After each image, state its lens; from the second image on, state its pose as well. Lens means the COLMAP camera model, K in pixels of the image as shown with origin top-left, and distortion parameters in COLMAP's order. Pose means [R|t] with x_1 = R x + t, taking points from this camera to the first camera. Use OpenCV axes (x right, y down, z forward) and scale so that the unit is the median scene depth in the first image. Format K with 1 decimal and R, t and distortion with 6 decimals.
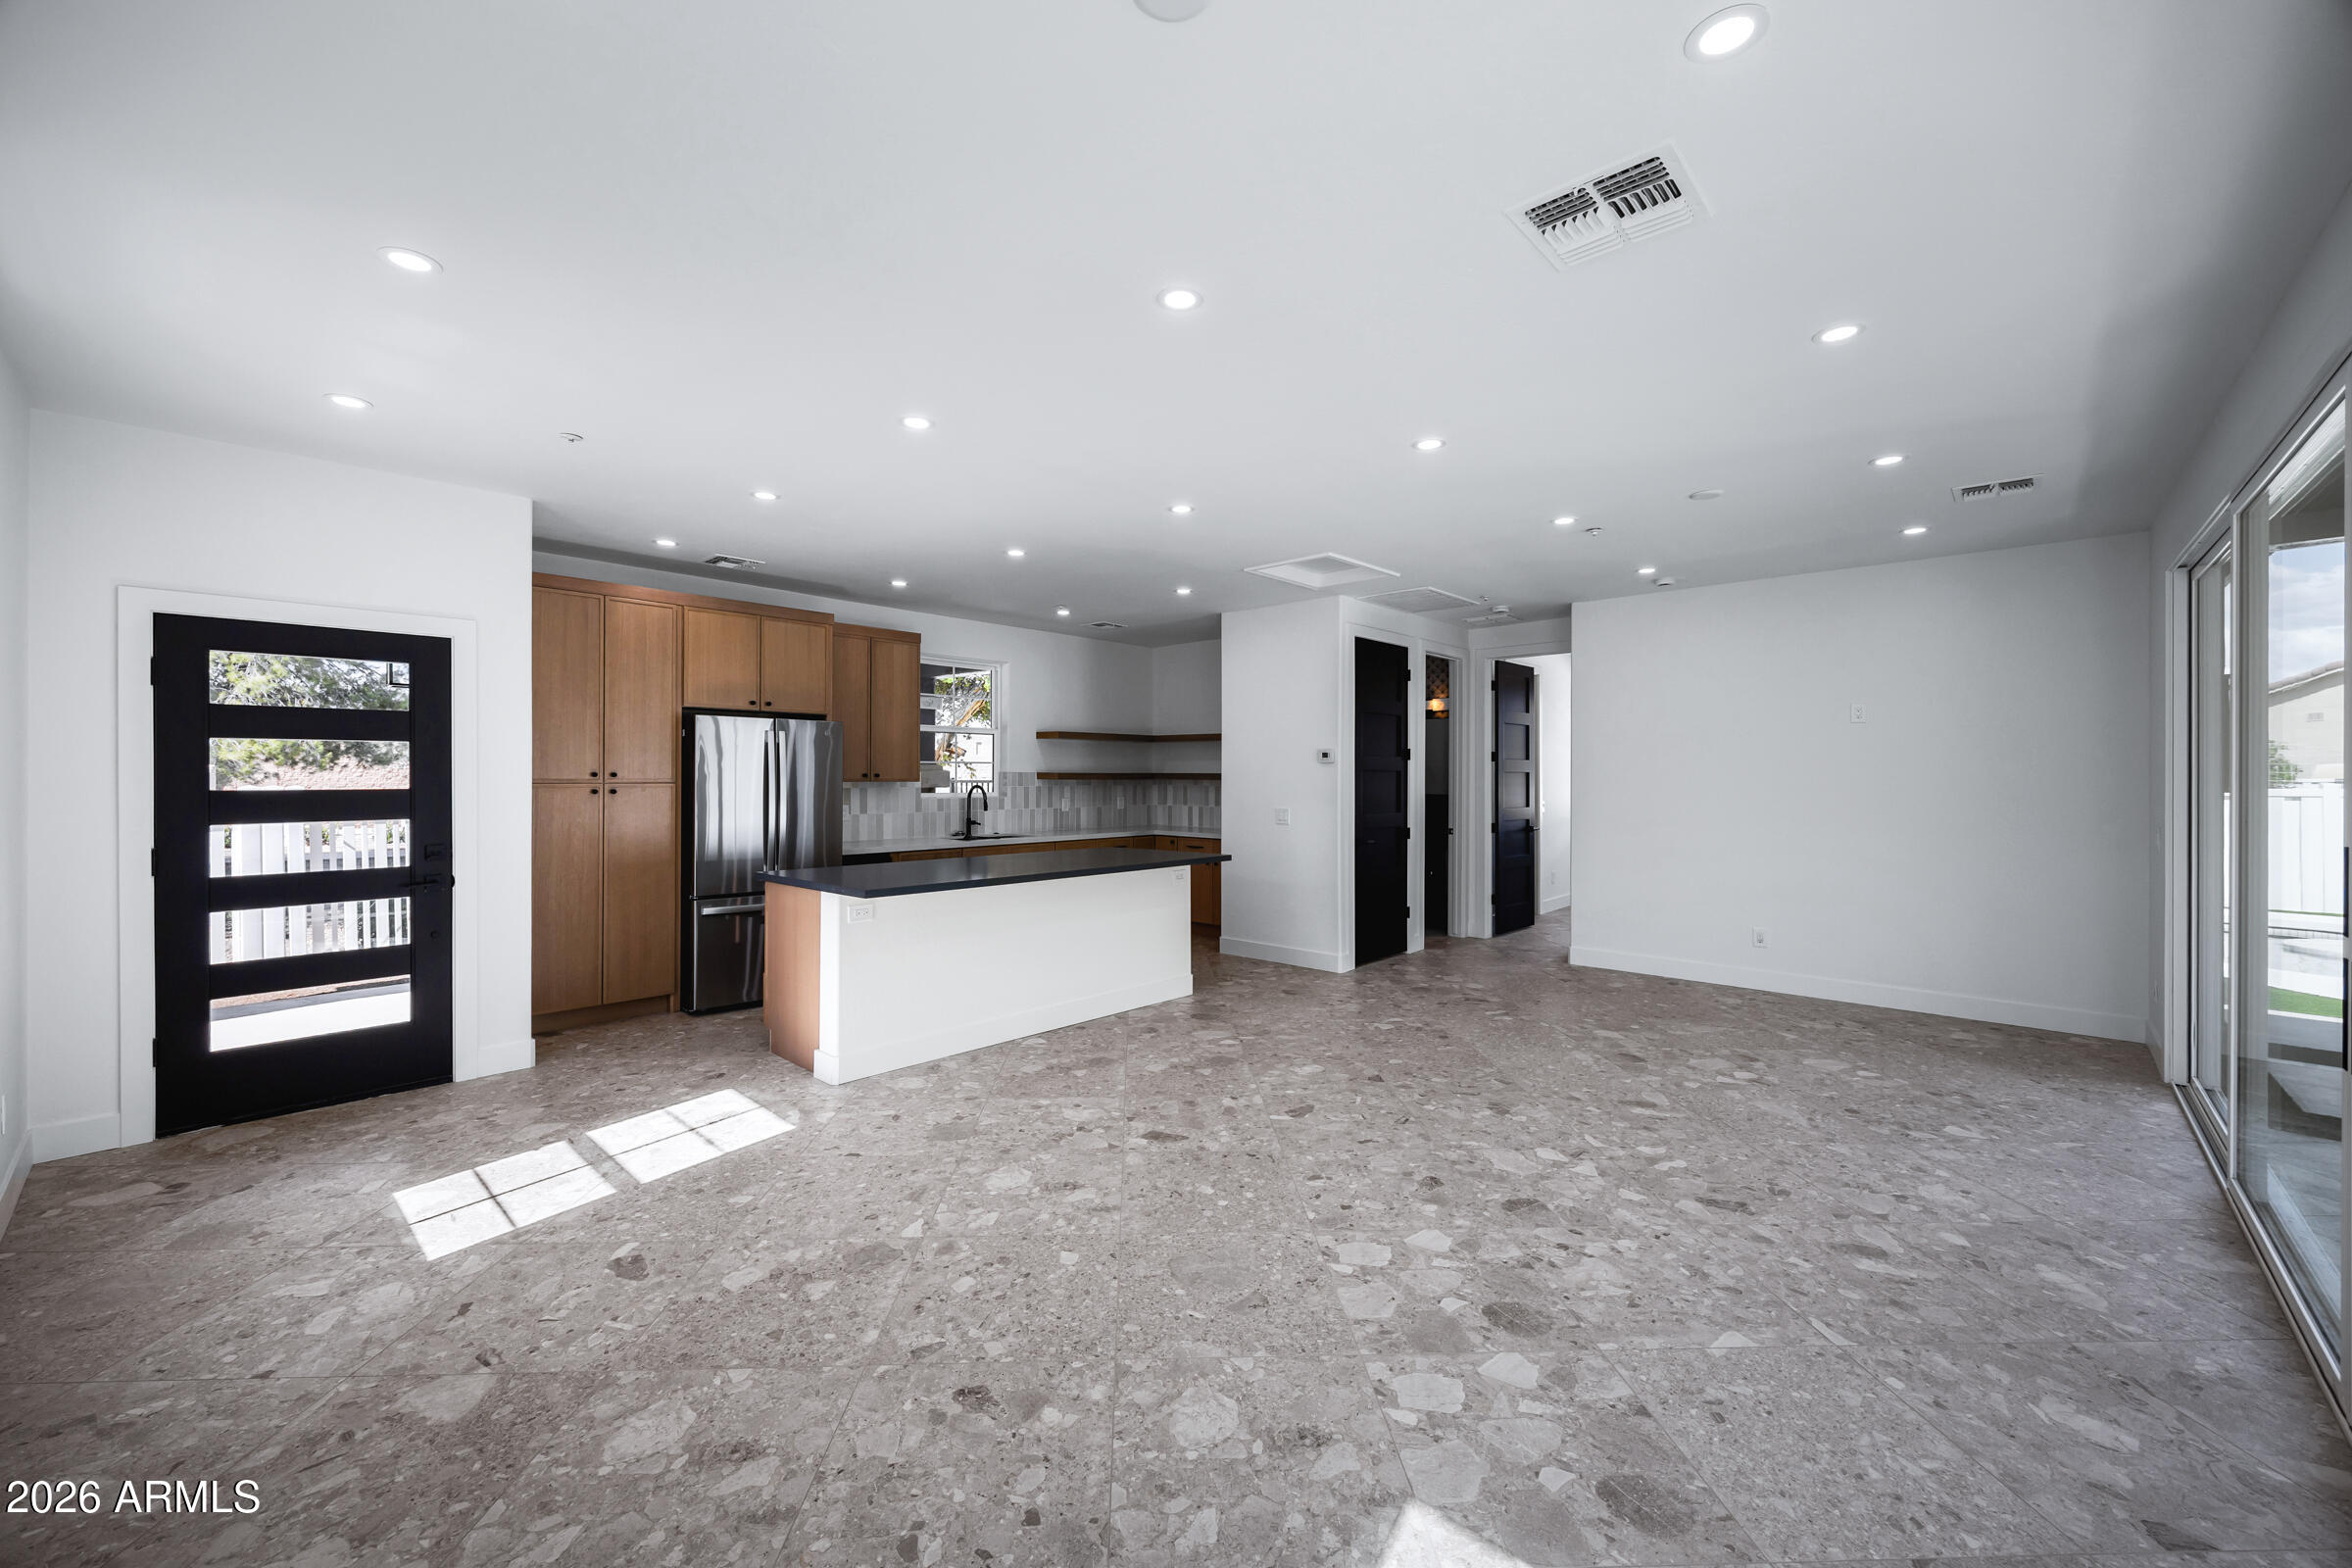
lens RADIAL K [[917.0, 0, 1170.2], [0, 917.0, 778.4], [0, 0, 1]] dist [0.000715, 0.000175]
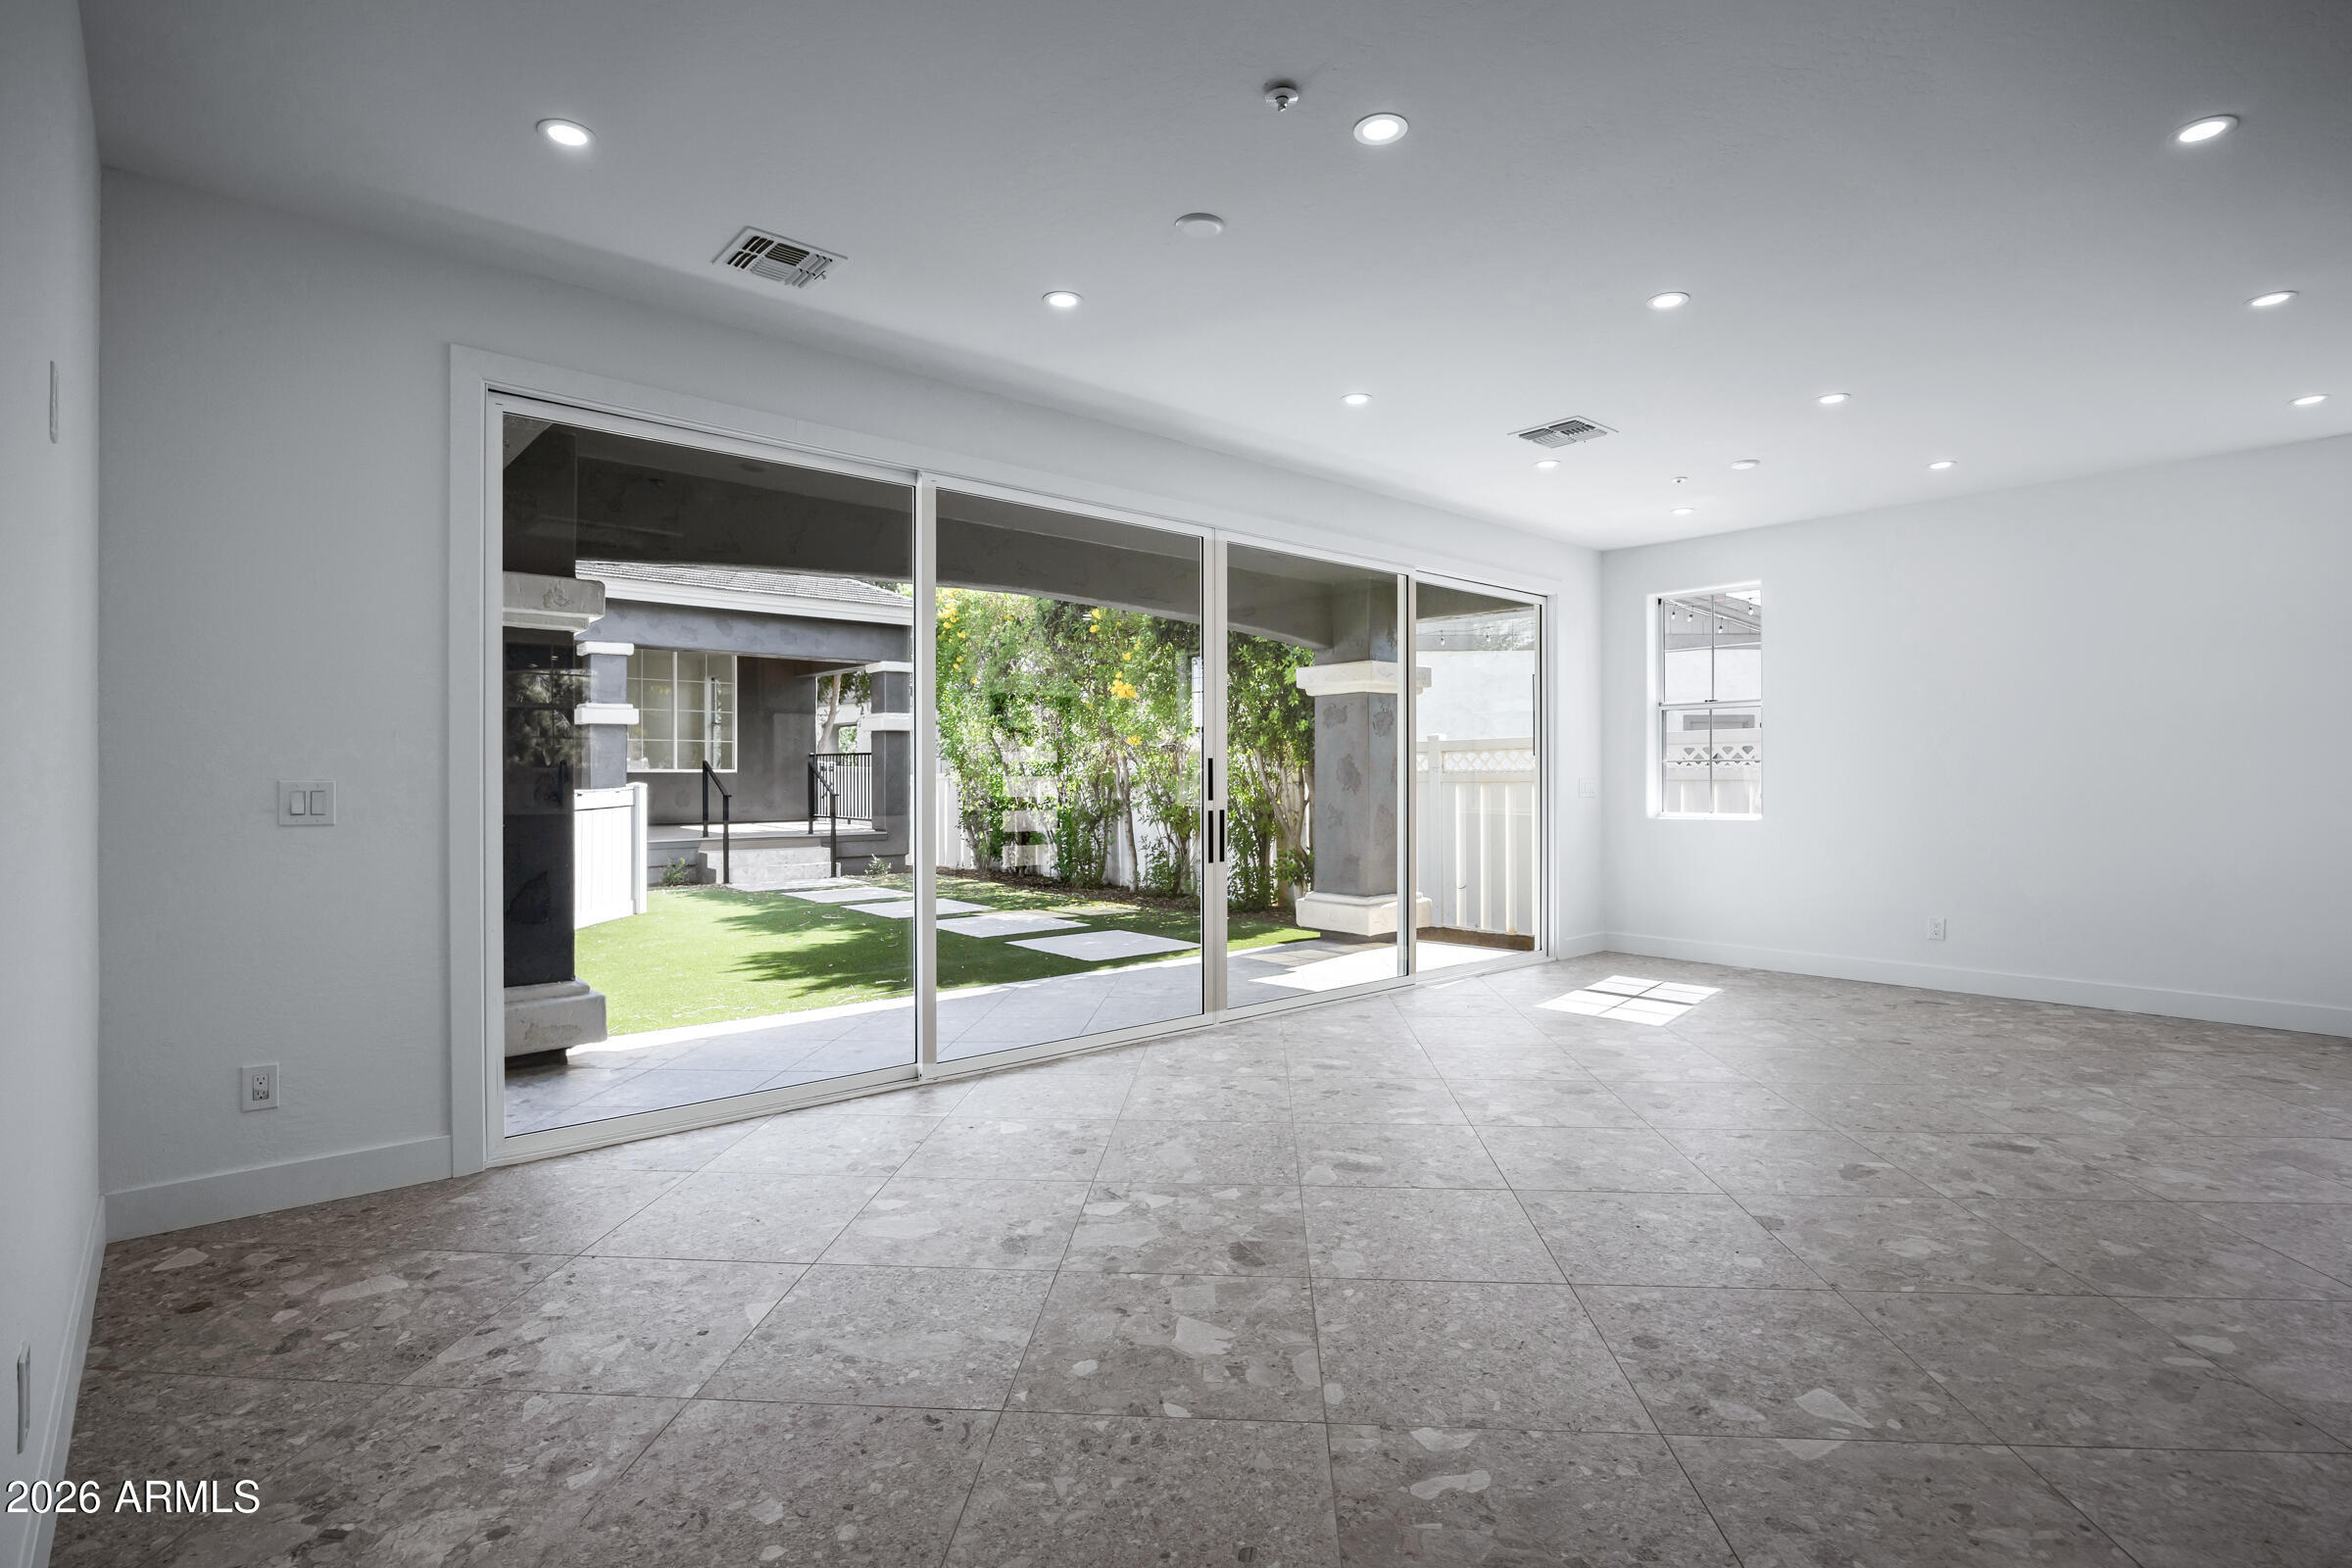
lens RADIAL K [[1165.1, 0, 1177.2], [0, 1165.1, 775.9], [0, 0, 1]] dist [0.021872, -0.000502]
pose [[-0.995212, -0.007667, 0.097436, 0.450331], [-0.007147, 0.999958, 0.005684, 0.041324], [-0.097475, 0.004960, -0.995226, 1.518481]]
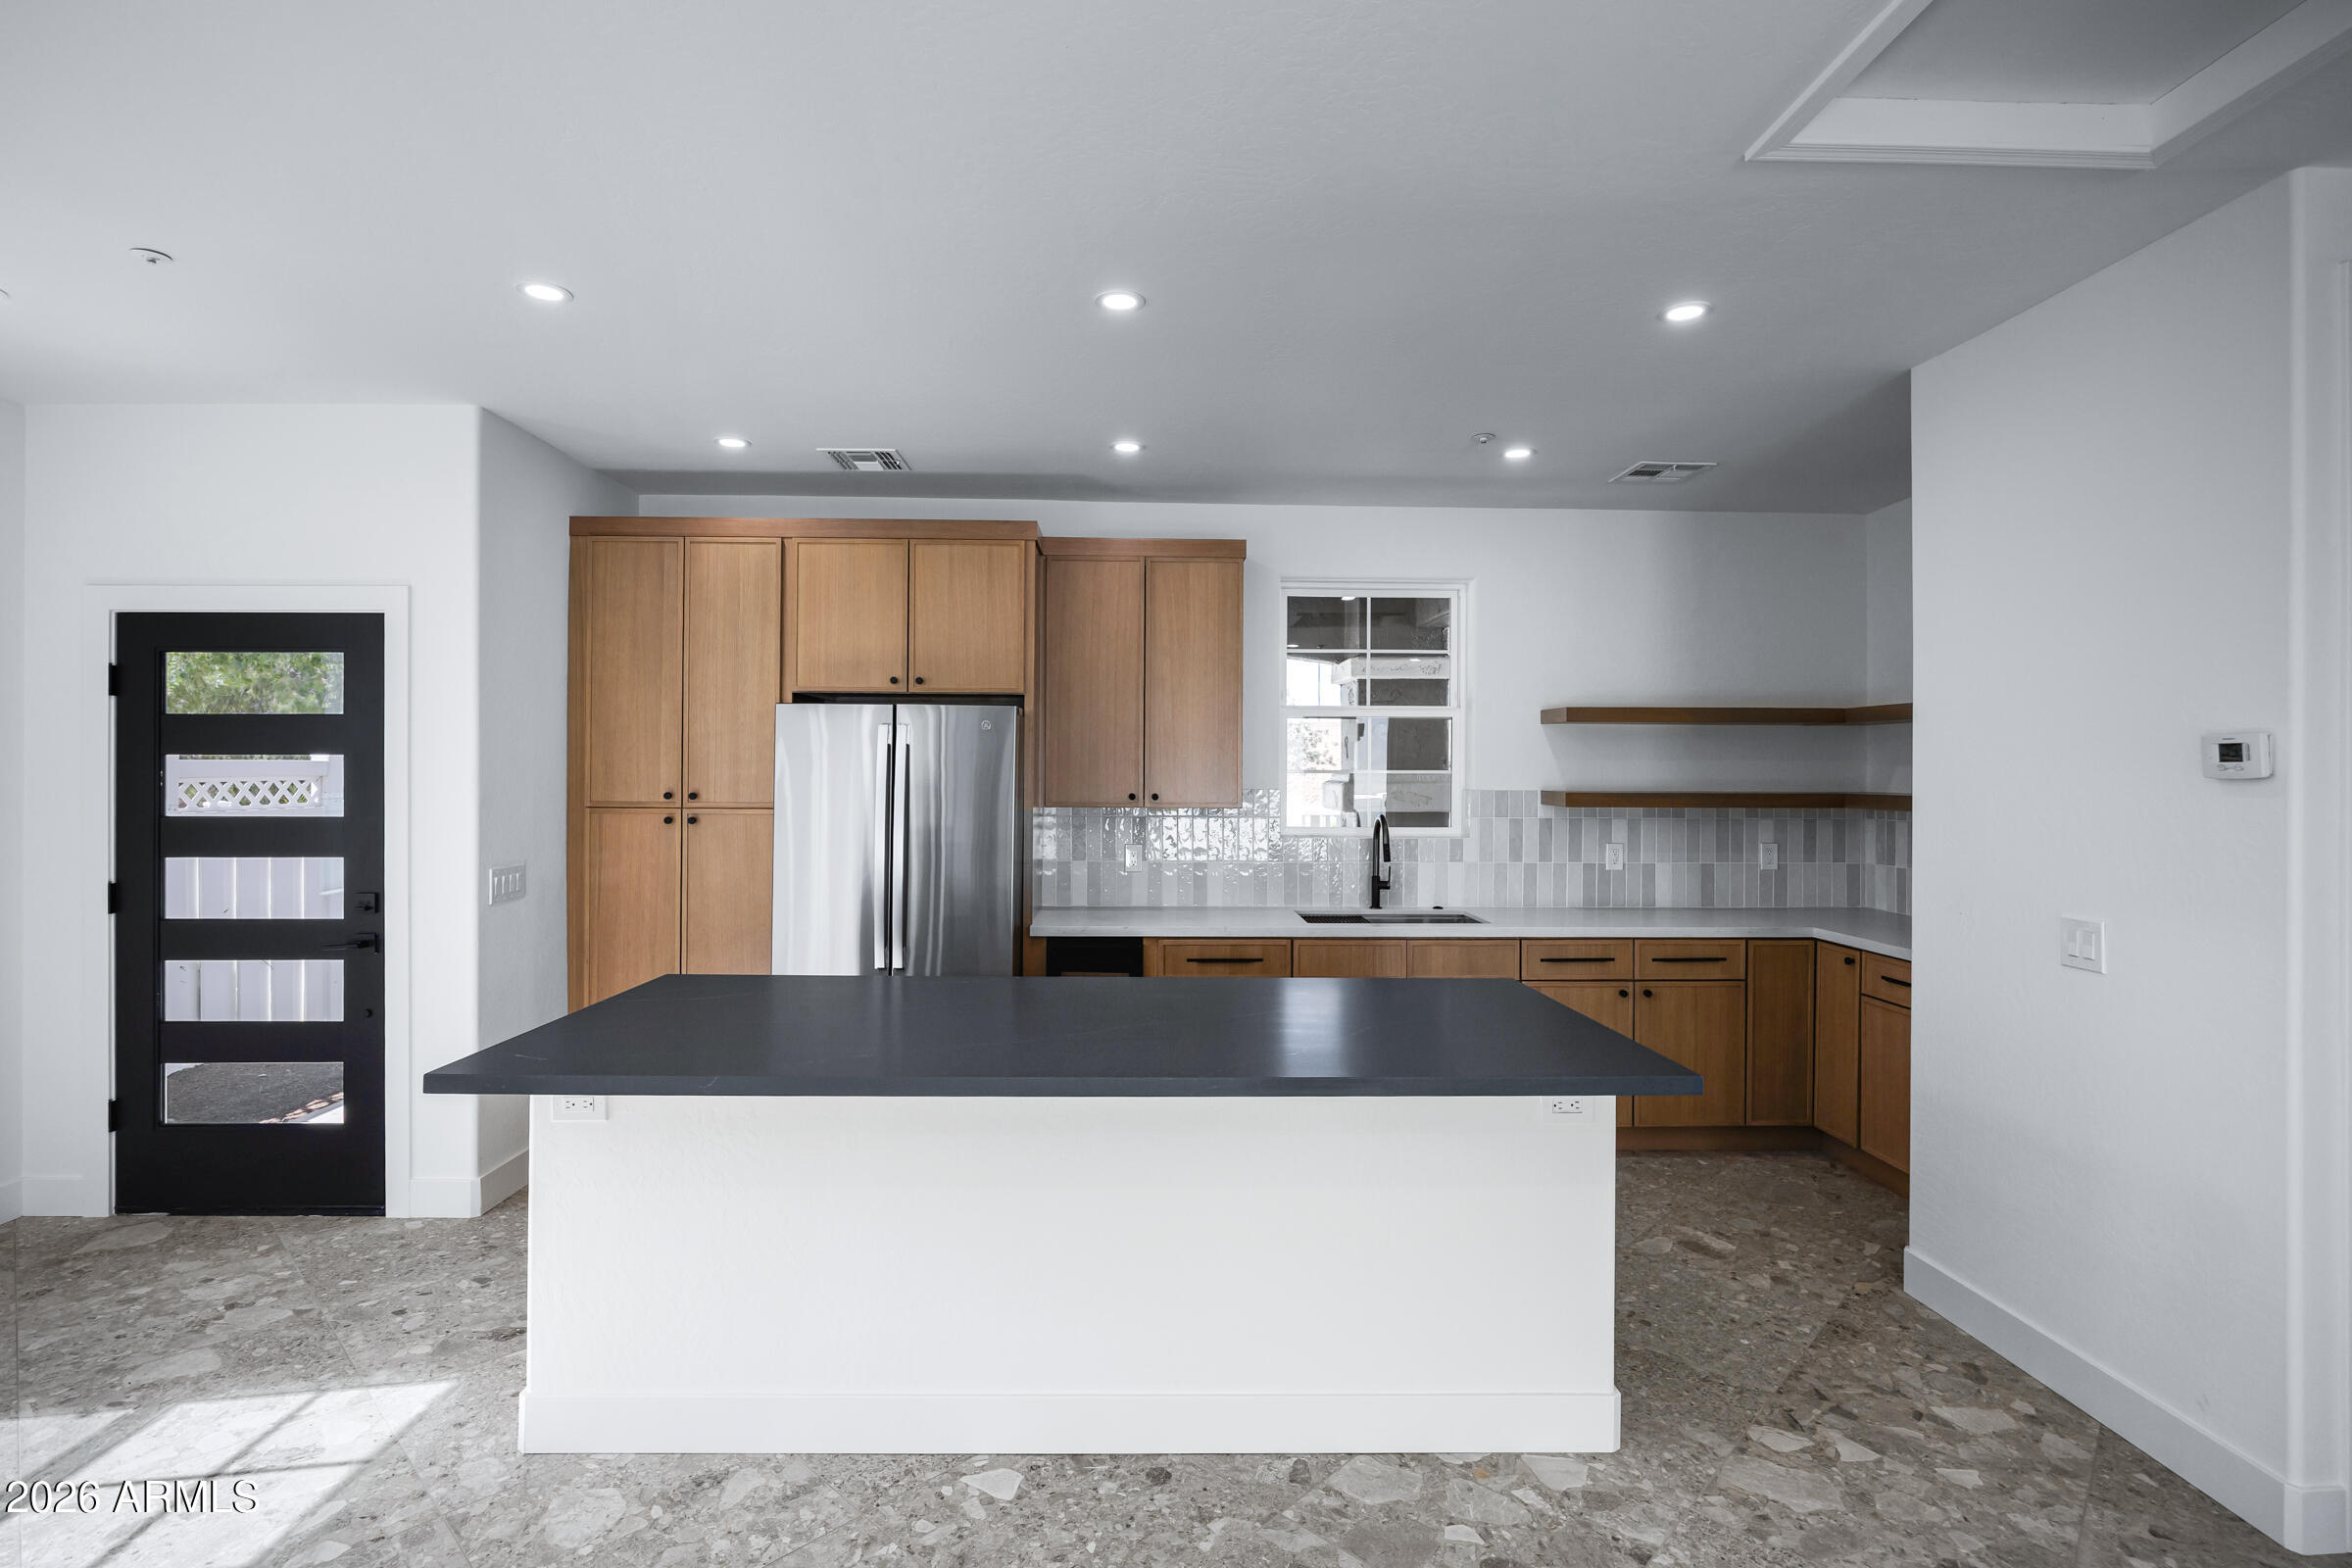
lens RADIAL K [[1114.2, 0, 1166.0], [0, 1114.2, 771.3], [0, 0, 1]] dist [-0.011629, 0.002468]
pose [[0.694796, 0.000557, -0.719207, 0.242181], [-0.005566, 0.999974, -0.004603, -0.021120], [0.719186, 0.007201, 0.694781, 0.688900]]
